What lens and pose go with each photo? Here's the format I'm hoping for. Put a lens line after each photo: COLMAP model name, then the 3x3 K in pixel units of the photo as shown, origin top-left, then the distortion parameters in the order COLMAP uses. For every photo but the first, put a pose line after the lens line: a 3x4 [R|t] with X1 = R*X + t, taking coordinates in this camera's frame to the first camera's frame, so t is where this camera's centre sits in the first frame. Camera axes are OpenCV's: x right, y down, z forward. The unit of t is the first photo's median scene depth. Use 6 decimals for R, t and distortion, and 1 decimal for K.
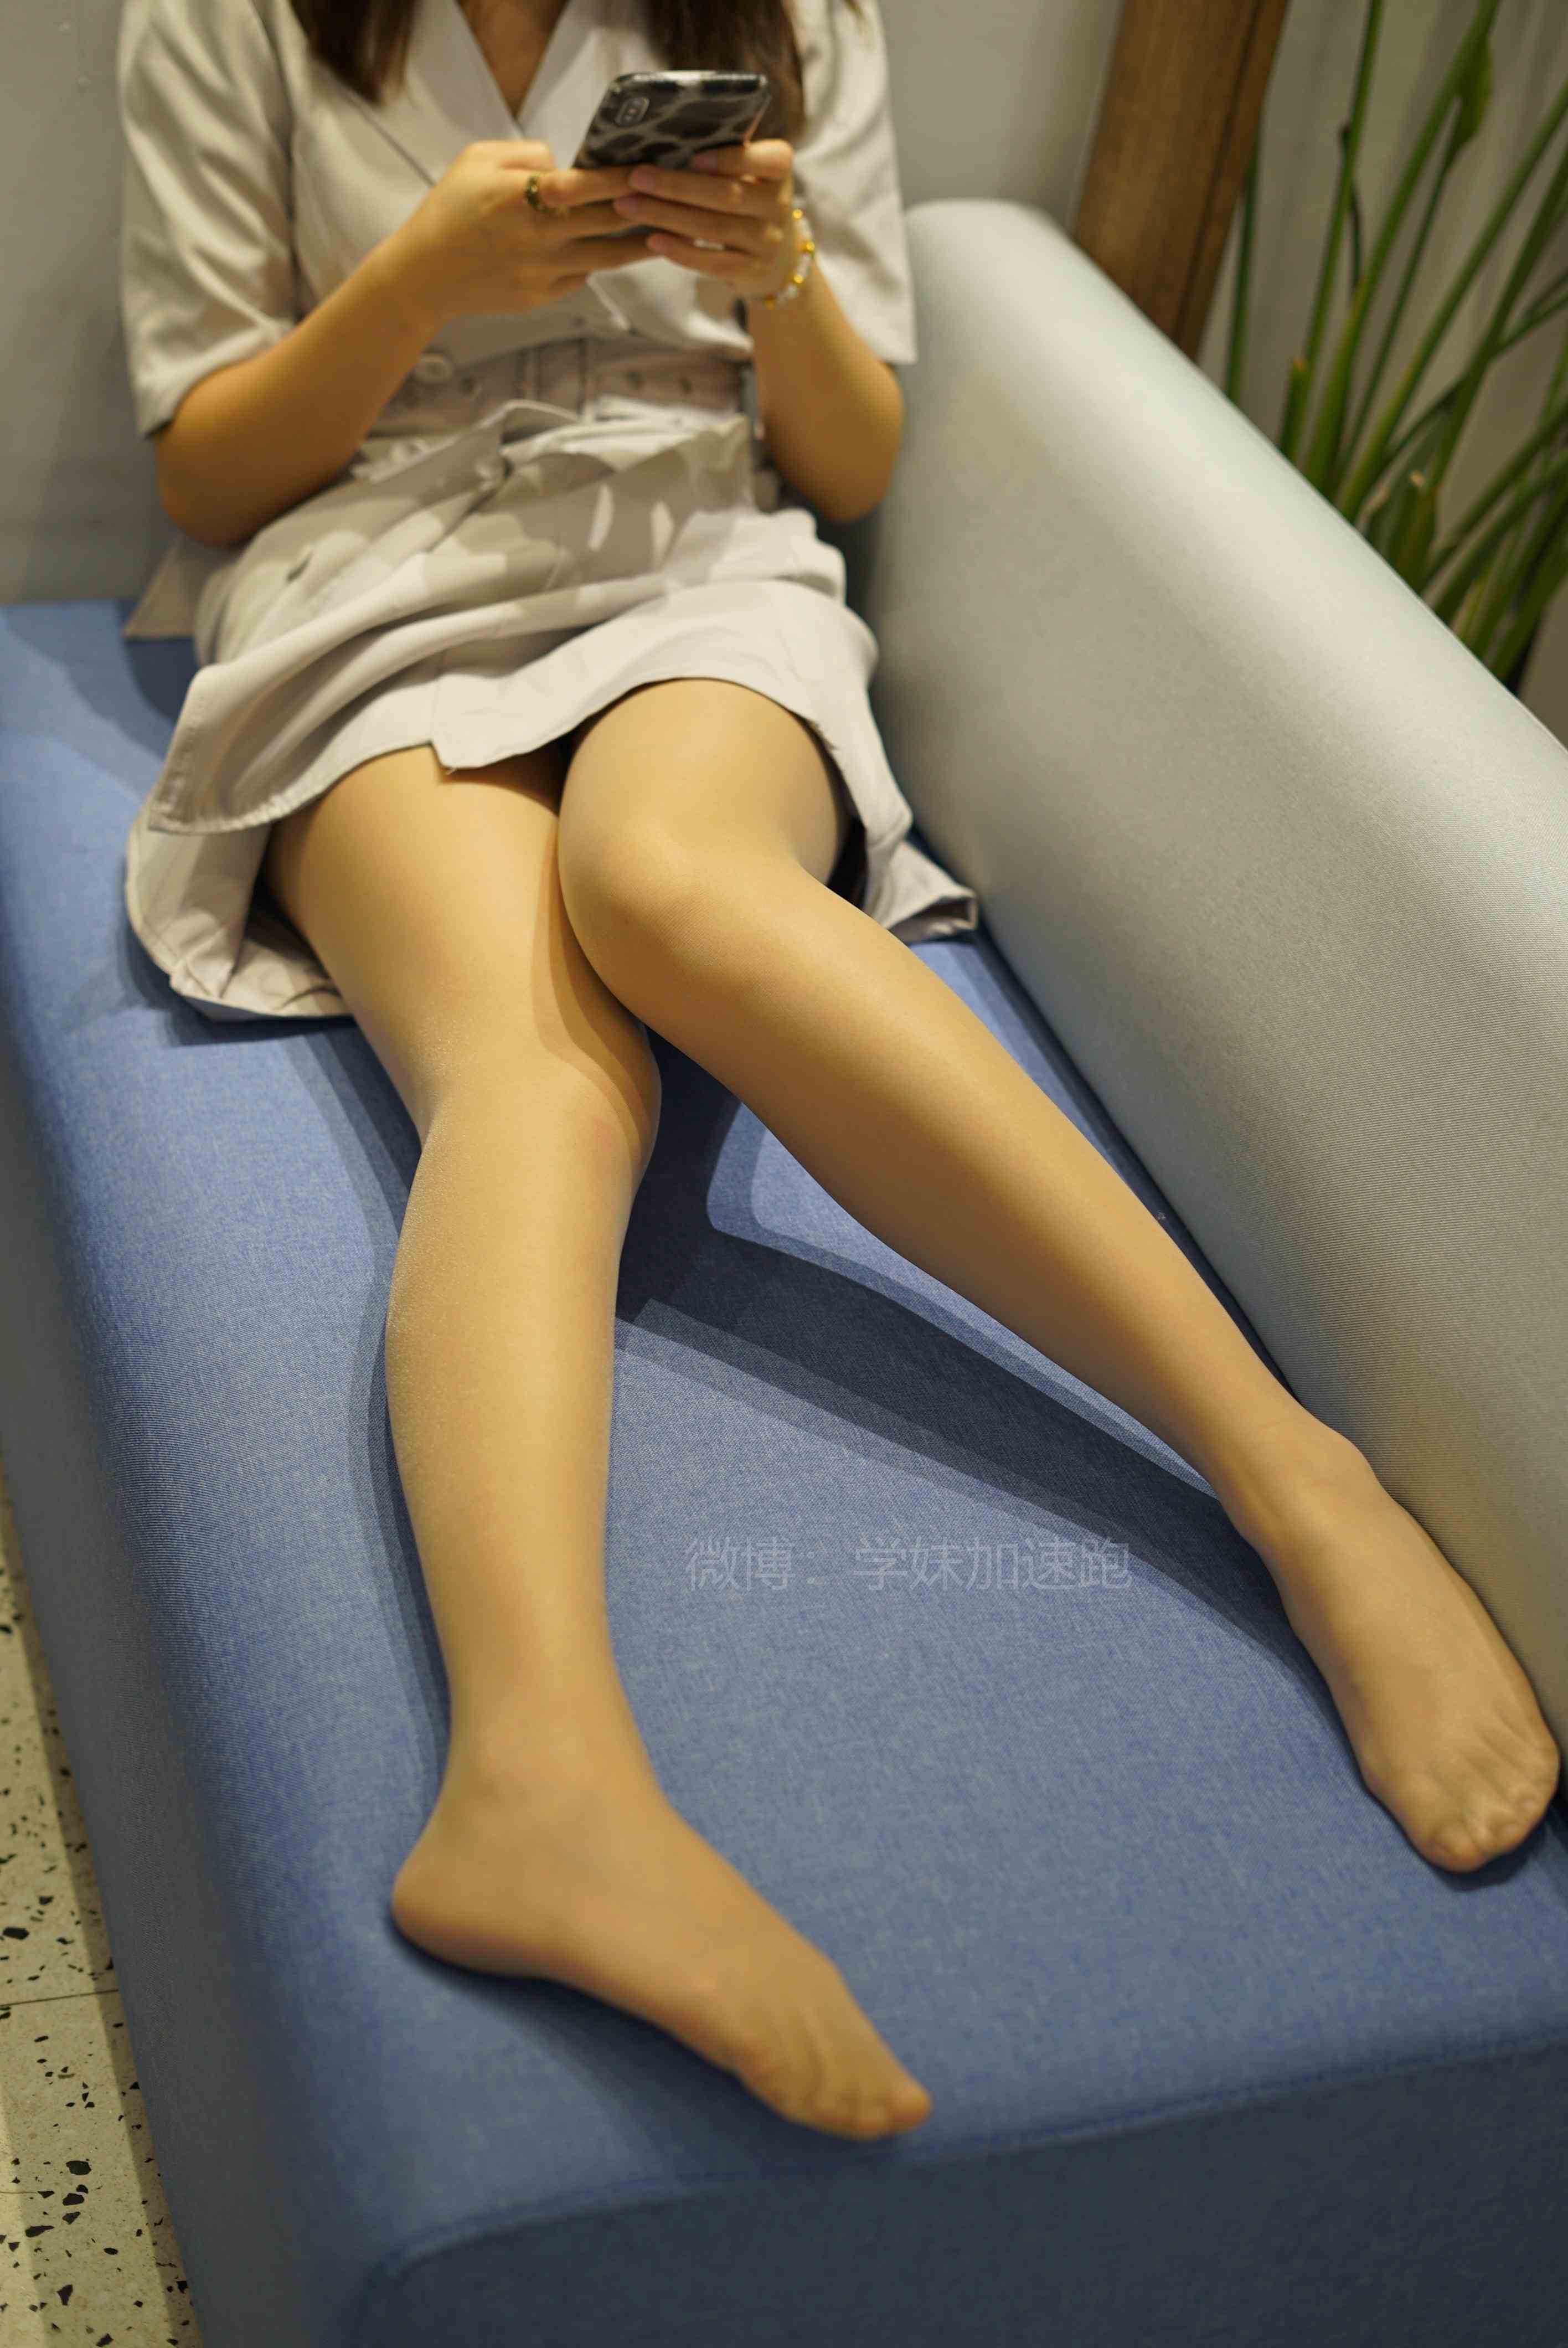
lens RADIAL K [[3465.7, 0, 784.0], [0, 3465.7, 1174.0], [0, 0, 1]] dist [-0.020068, -0.121530]
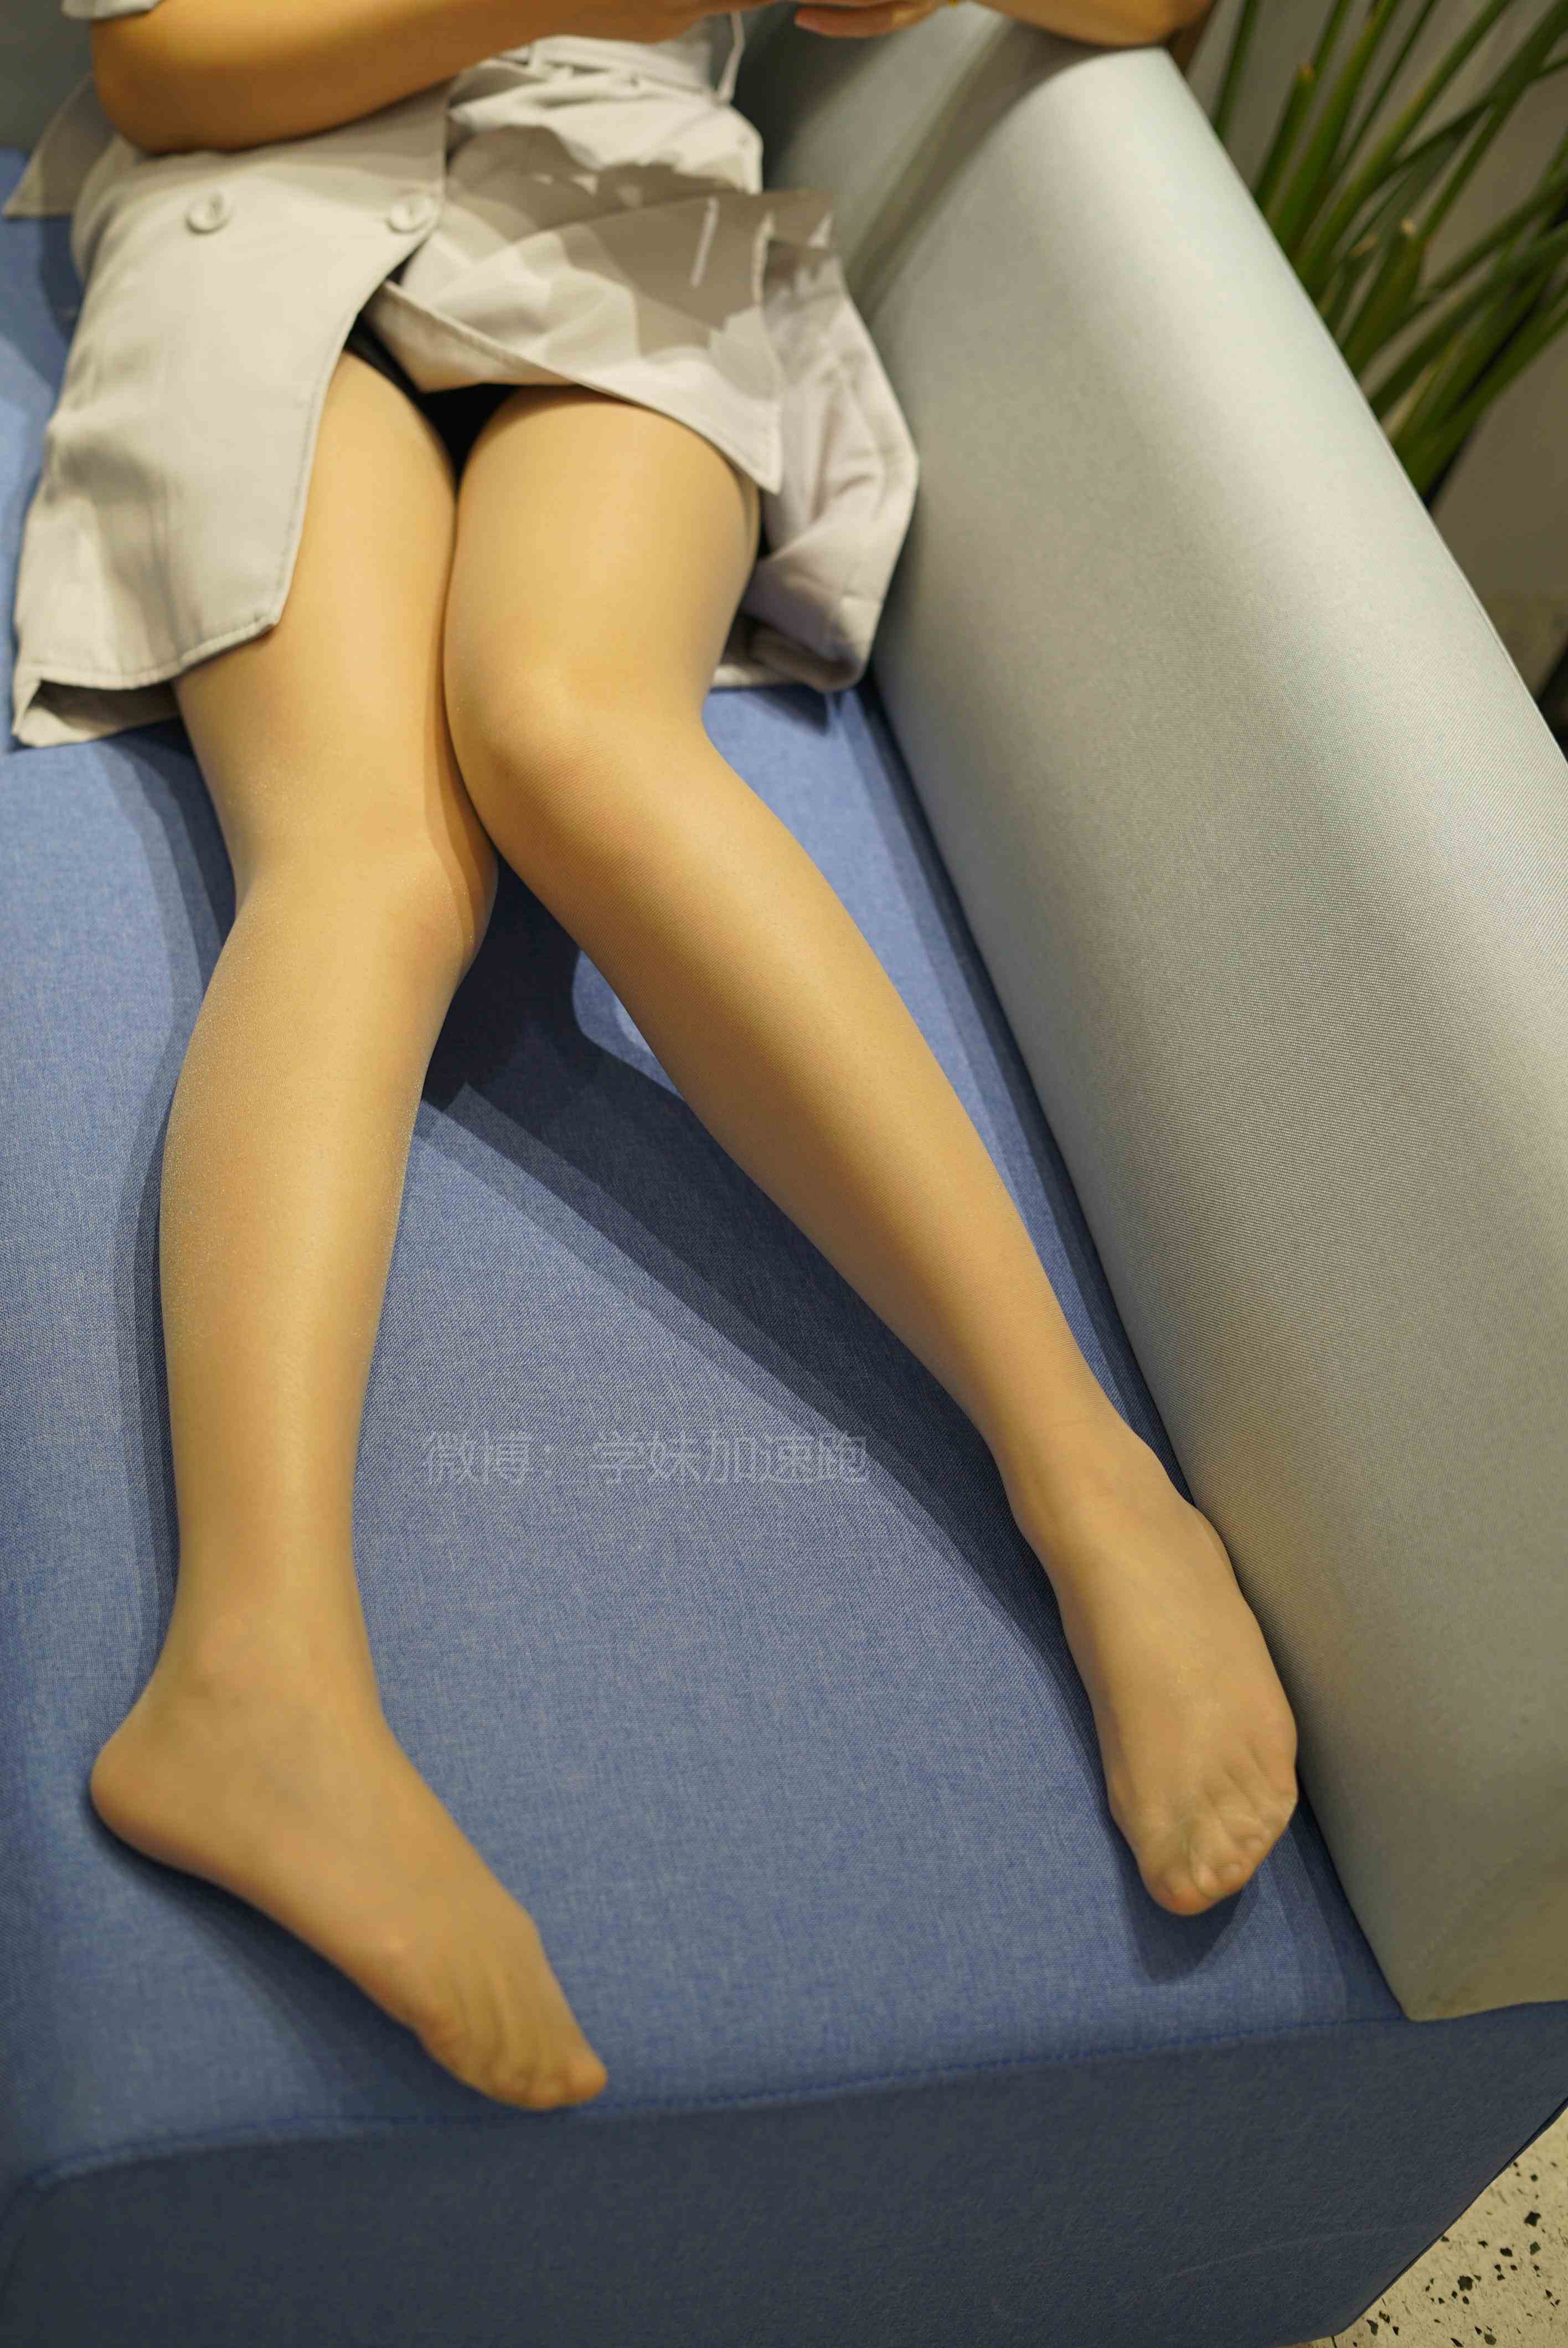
lens RADIAL K [[3465.7, 0, 784.0], [0, 3465.7, 1174.0], [0, 0, 1]] dist [-0.020068, -0.121530]
pose [[0.989843, 0.133486, 0.048909, 0.008952], [-0.140322, 0.972579, 0.185470, -0.156572], [-0.022811, -0.190450, 0.981432, 0.071474]]
